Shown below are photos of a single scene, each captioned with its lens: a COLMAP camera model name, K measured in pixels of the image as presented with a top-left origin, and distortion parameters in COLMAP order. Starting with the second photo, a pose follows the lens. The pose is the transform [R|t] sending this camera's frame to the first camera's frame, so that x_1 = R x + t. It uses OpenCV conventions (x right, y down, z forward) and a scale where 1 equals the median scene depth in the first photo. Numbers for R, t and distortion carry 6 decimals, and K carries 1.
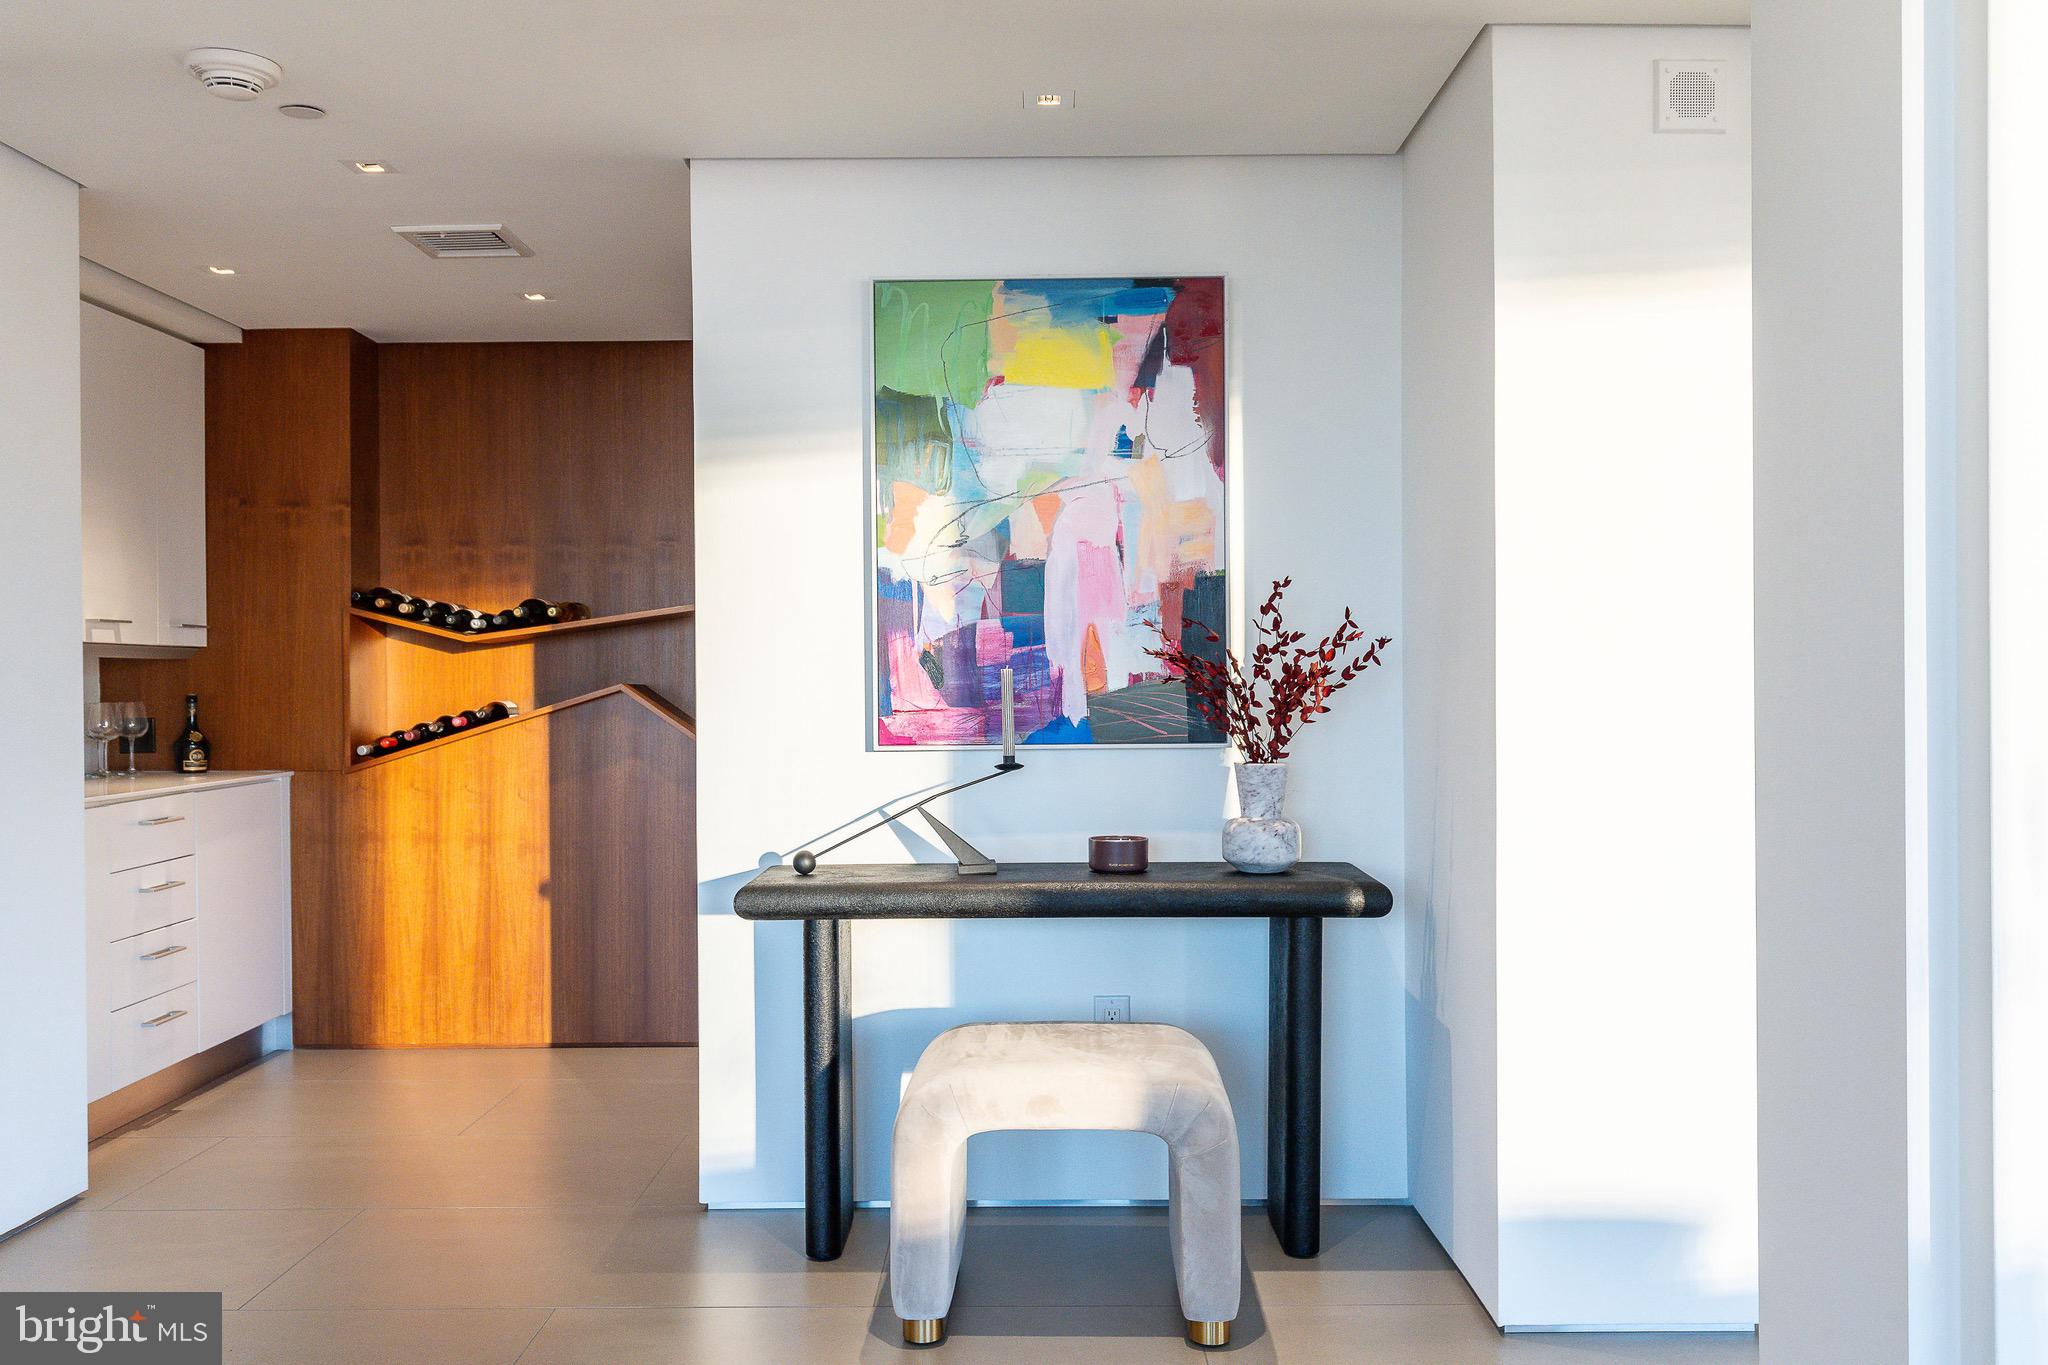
lens RADIAL K [[1684.4, 0, 1024.0], [0, 1684.4, 682.5], [0, 0, 1]] dist [0.008411, 0.003837]
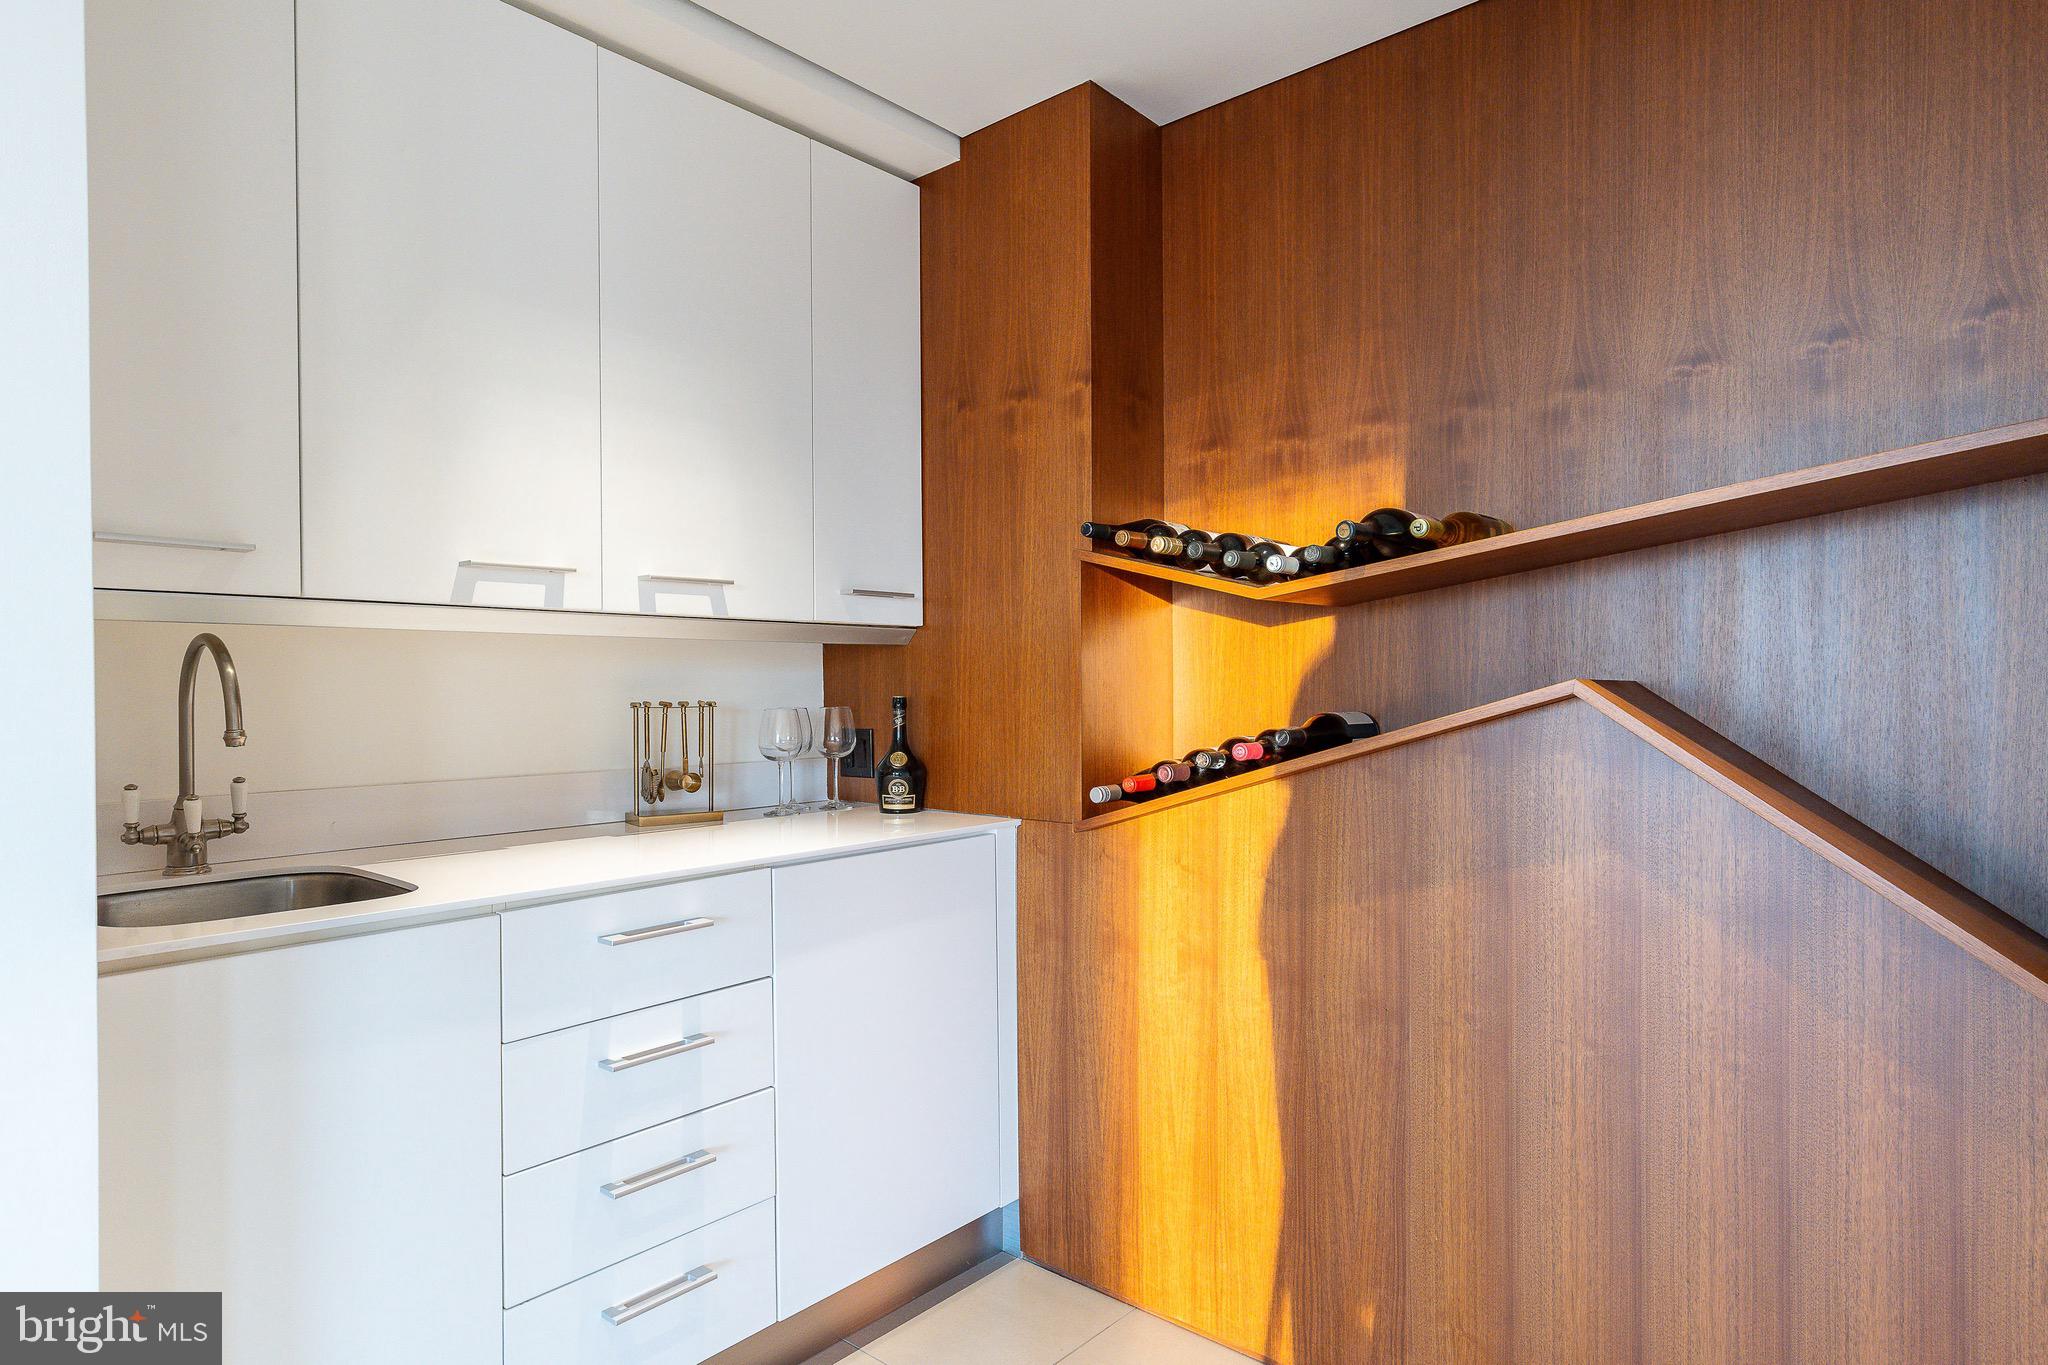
lens RADIAL K [[1140.7, 0, 1024.1], [0, 1140.7, 690.4], [0, 0, 1]] dist [0.005124, 0.000328]
pose [[0.752507, 0.004093, -0.658572, -0.153873], [0.002683, 0.999953, 0.009280, 0.000589], [0.658579, -0.008750, 0.752461, 0.692657]]
